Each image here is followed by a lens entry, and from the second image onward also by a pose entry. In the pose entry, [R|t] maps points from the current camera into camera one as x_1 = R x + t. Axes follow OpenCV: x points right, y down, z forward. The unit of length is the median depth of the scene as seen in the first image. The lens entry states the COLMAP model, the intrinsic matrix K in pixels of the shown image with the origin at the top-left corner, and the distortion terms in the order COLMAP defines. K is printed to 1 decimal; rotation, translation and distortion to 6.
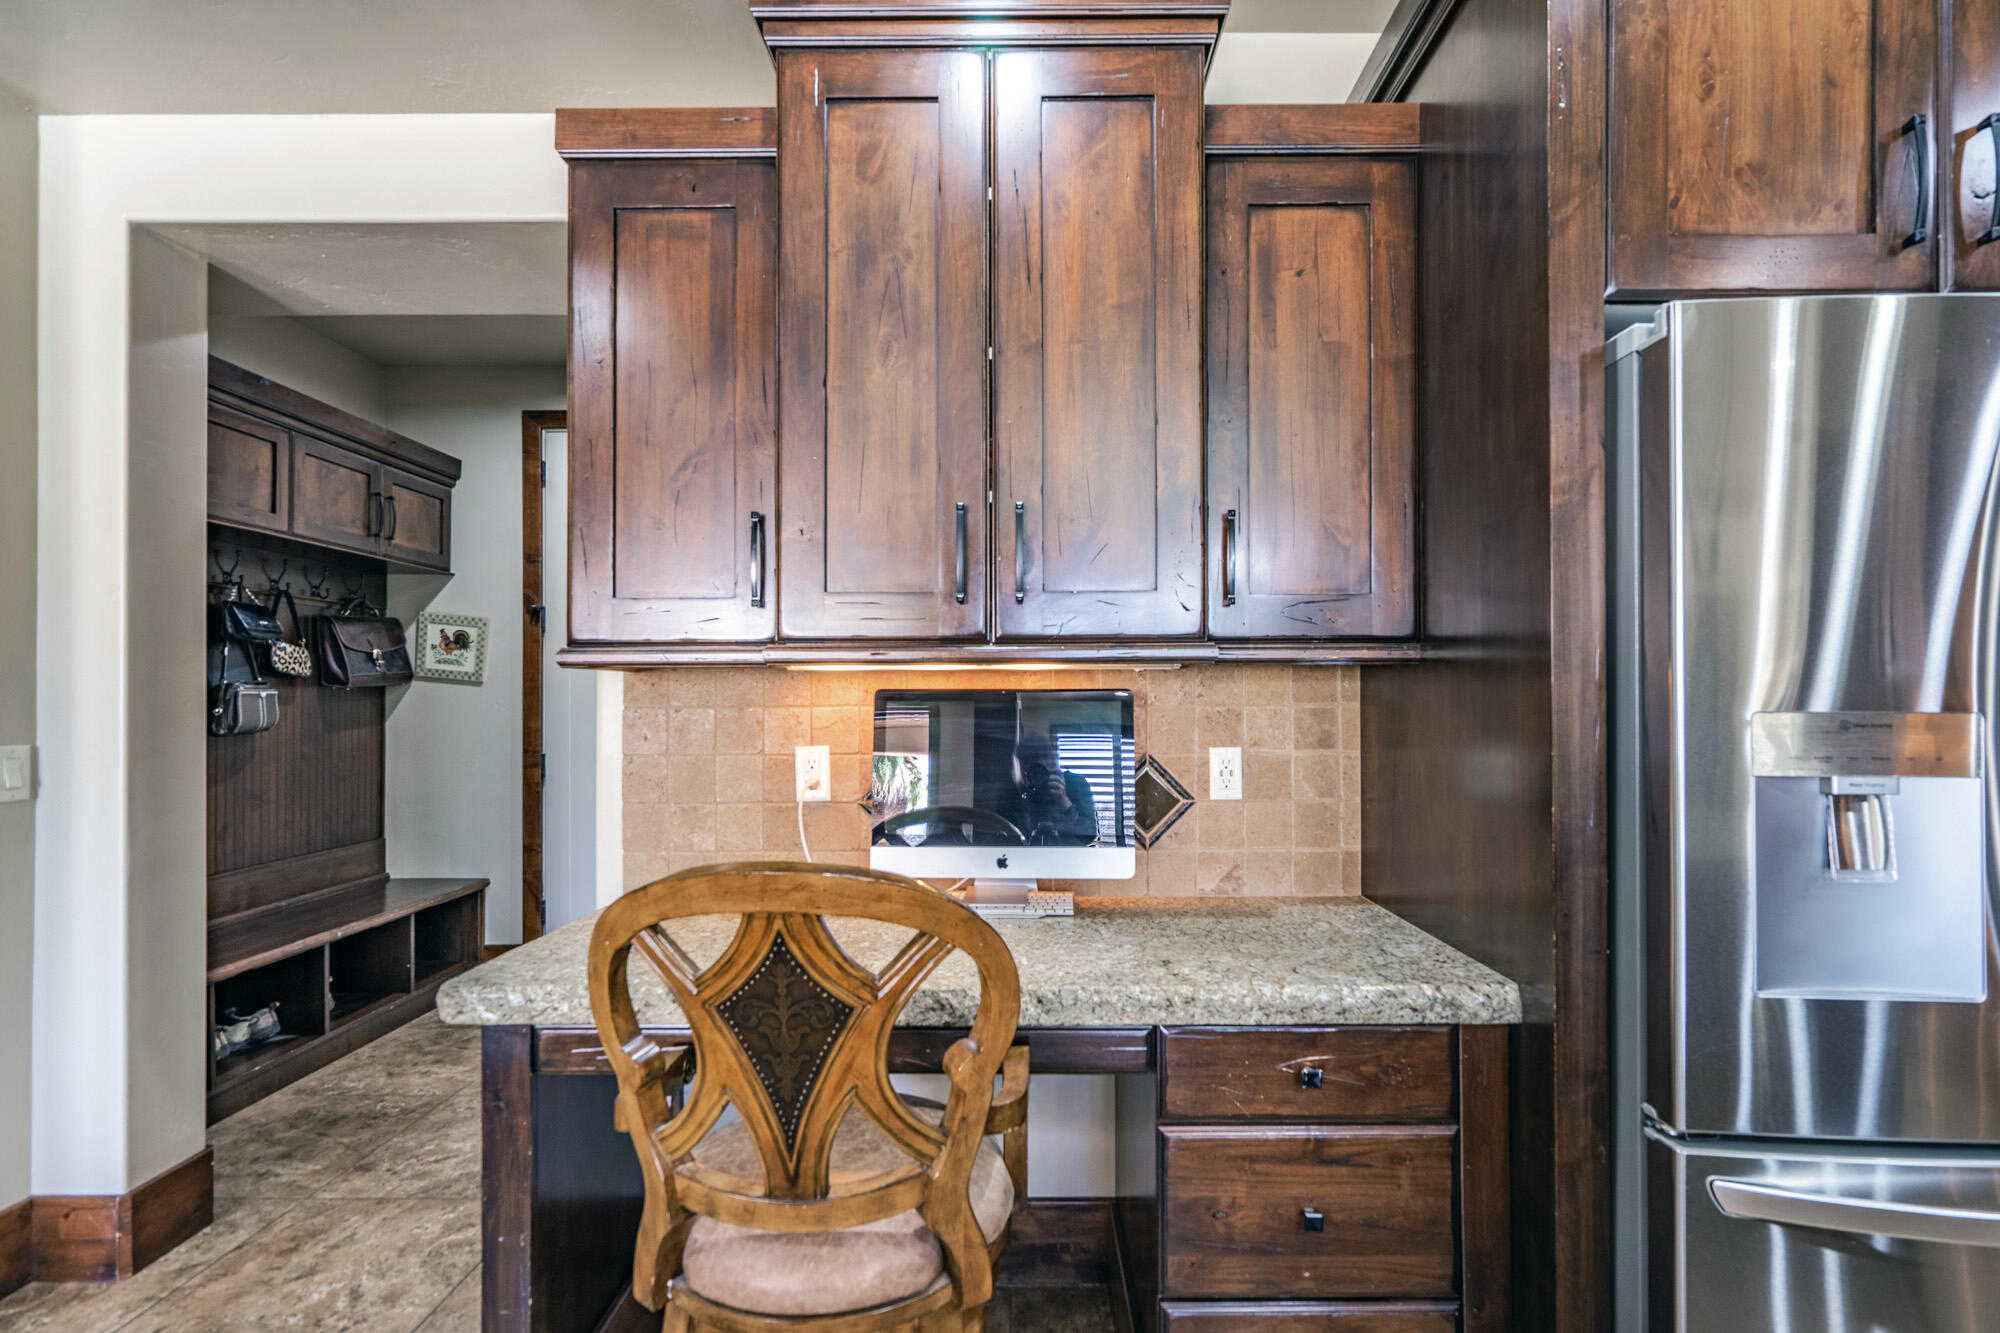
lens RADIAL K [[913.9, 0, 1023.3], [0, 913.9, 690.9], [0, 0, 1]] dist [-0.001017, -0.000008]
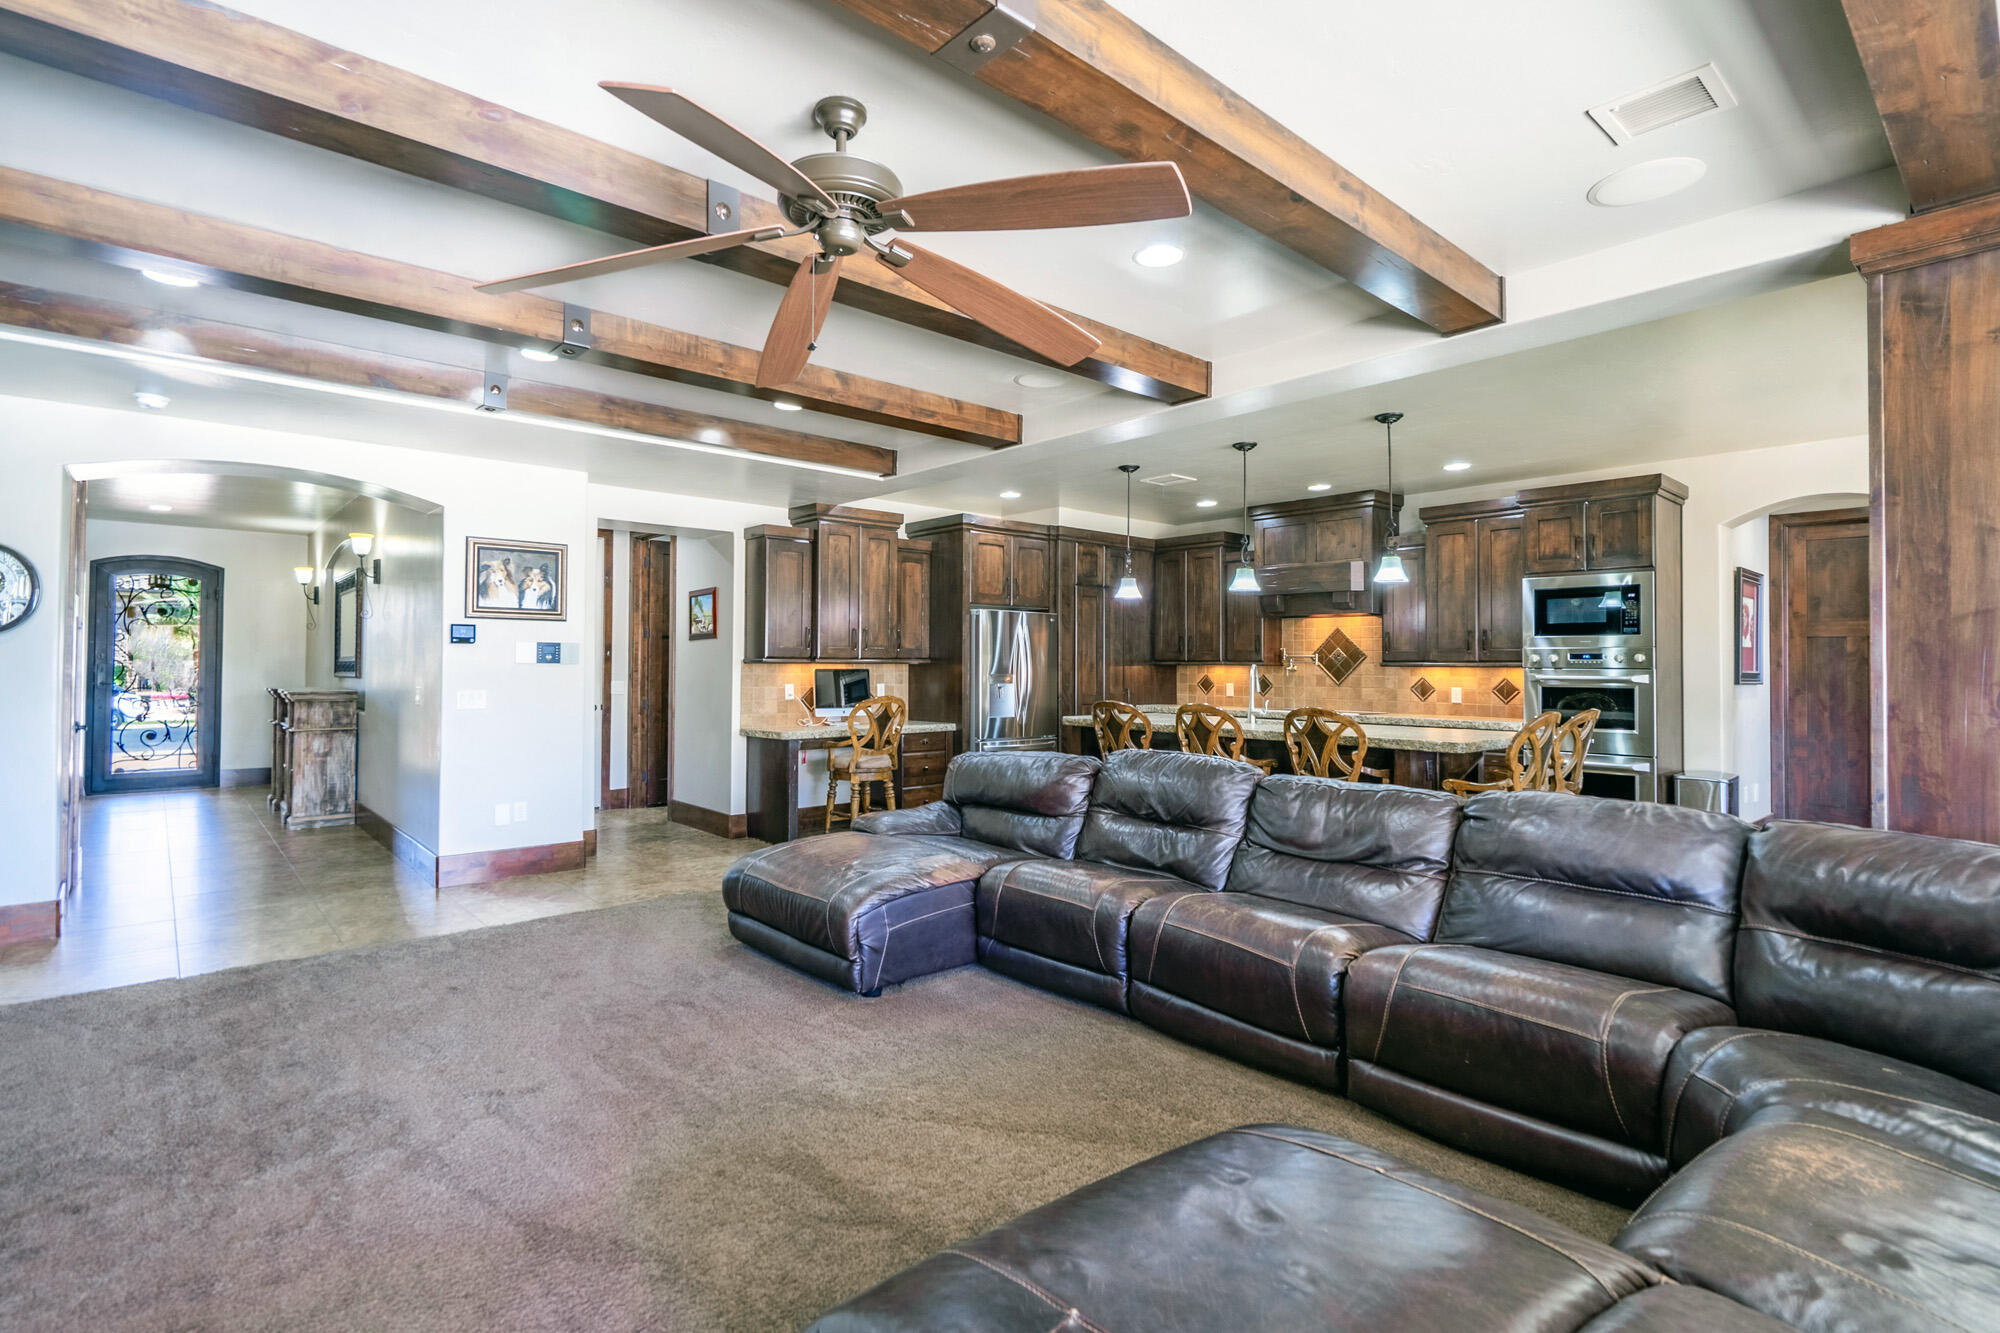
lens RADIAL K [[952.8, 0, 993.5], [0, 952.8, 670.3], [0, 0, 1]] dist [-0.004108, -0.000139]
pose [[0.734512, 0.001721, 0.678593, -2.587978], [-0.008125, 0.999947, 0.006259, -0.029190], [-0.678547, -0.010111, 0.734487, -2.738222]]
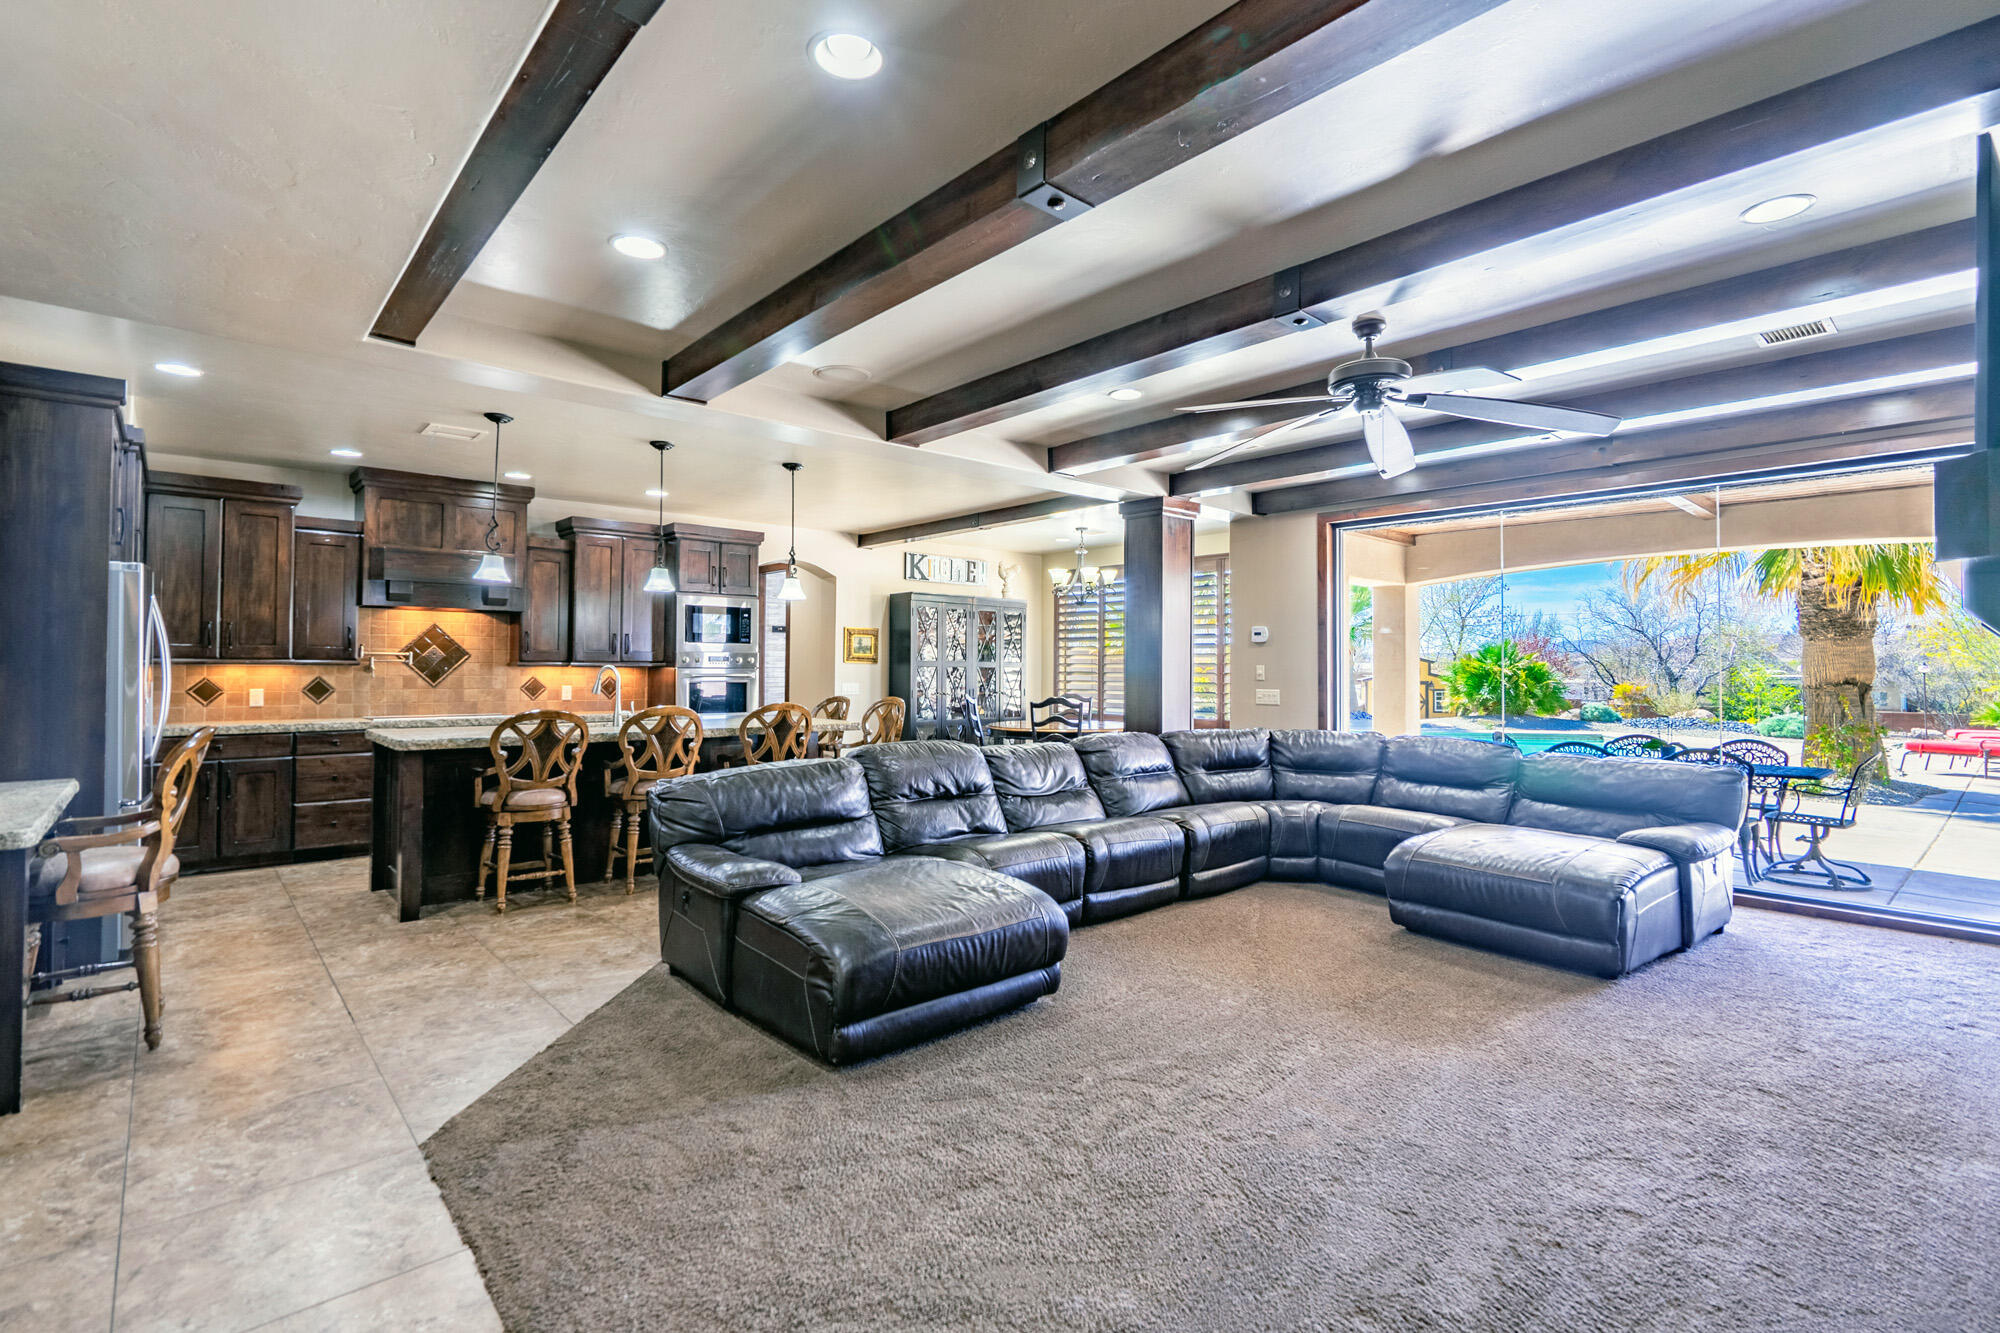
lens RADIAL K [[908.9, 0, 985.9], [0, 908.9, 663.3], [0, 0, 1]] dist [-0.000950, 0.000266]
pose [[-0.663281, 0.003430, 0.748363, -2.798295], [-0.004415, 0.999954, -0.008497, -0.020959], [-0.748358, -0.008940, -0.663235, 0.611436]]
